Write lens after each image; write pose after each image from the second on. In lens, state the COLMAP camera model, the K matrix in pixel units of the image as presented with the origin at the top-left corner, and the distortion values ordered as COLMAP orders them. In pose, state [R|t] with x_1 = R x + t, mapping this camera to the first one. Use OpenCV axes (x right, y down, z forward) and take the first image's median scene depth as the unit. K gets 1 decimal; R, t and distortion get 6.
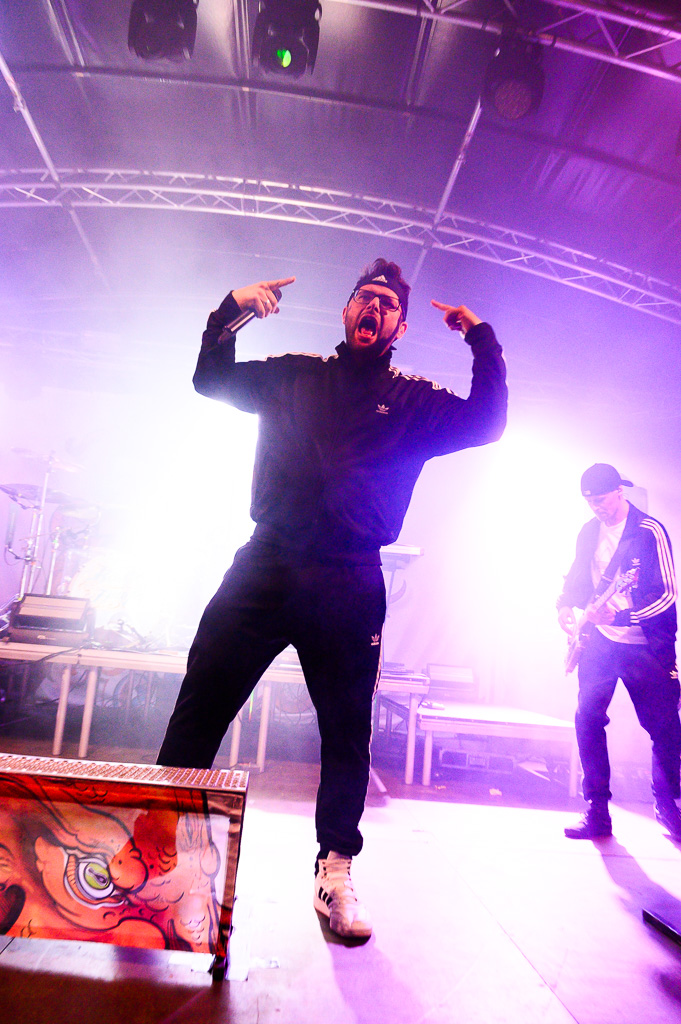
lens RADIAL K [[785.3, 0, 340.5], [0, 785.3, 512.0], [0, 0, 1]] dist [-0.008871, -0.003641]
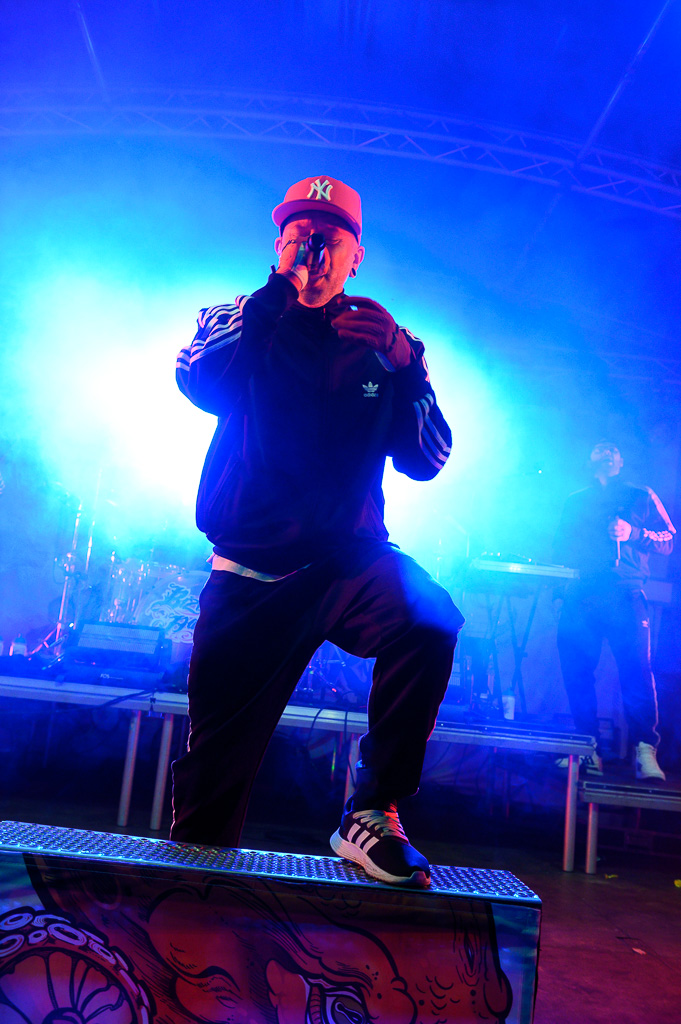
lens RADIAL K [[960.1, 0, 340.5], [0, 960.1, 512.0], [0, 0, 1]] dist [-0.011850, -0.011936]
pose [[0.999824, 0.012874, -0.013648, -0.307910], [-0.012943, 0.999904, -0.005012, -0.009181], [0.013583, 0.005188, 0.999894, 0.083786]]
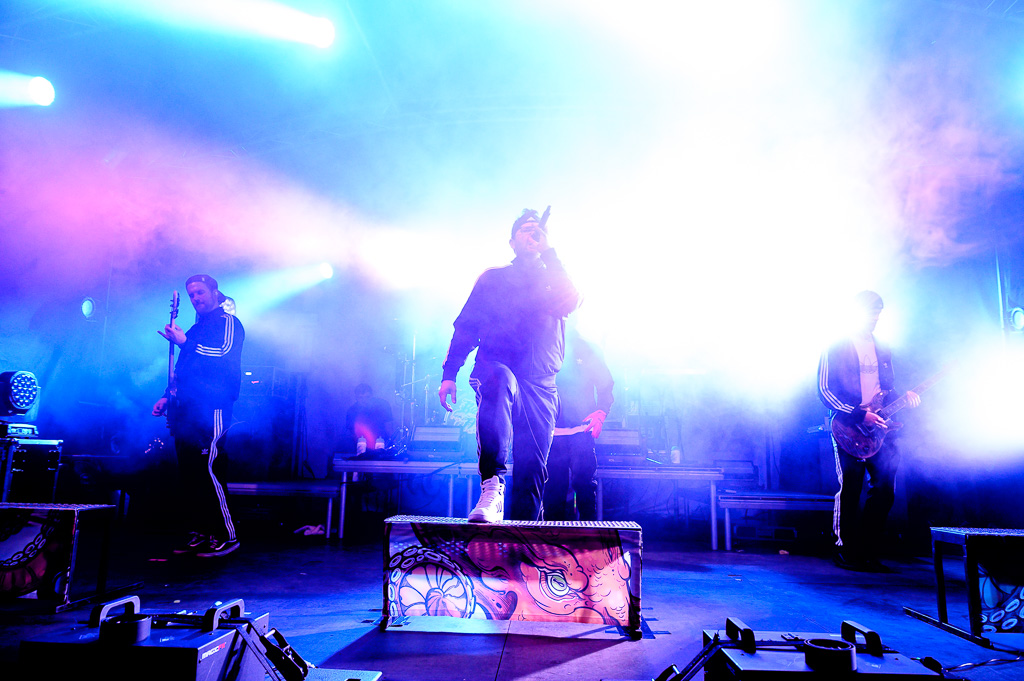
lens RADIAL K [[722.0, 0, 512.0], [0, 722.0, 340.5], [0, 0, 1]] dist [0.001012, -0.000027]
pose [[0.989629, -0.085466, -0.115452, -0.183327], [0.085536, 0.996326, -0.004357, -0.055732], [0.115400, -0.005563, 0.993304, -0.542719]]
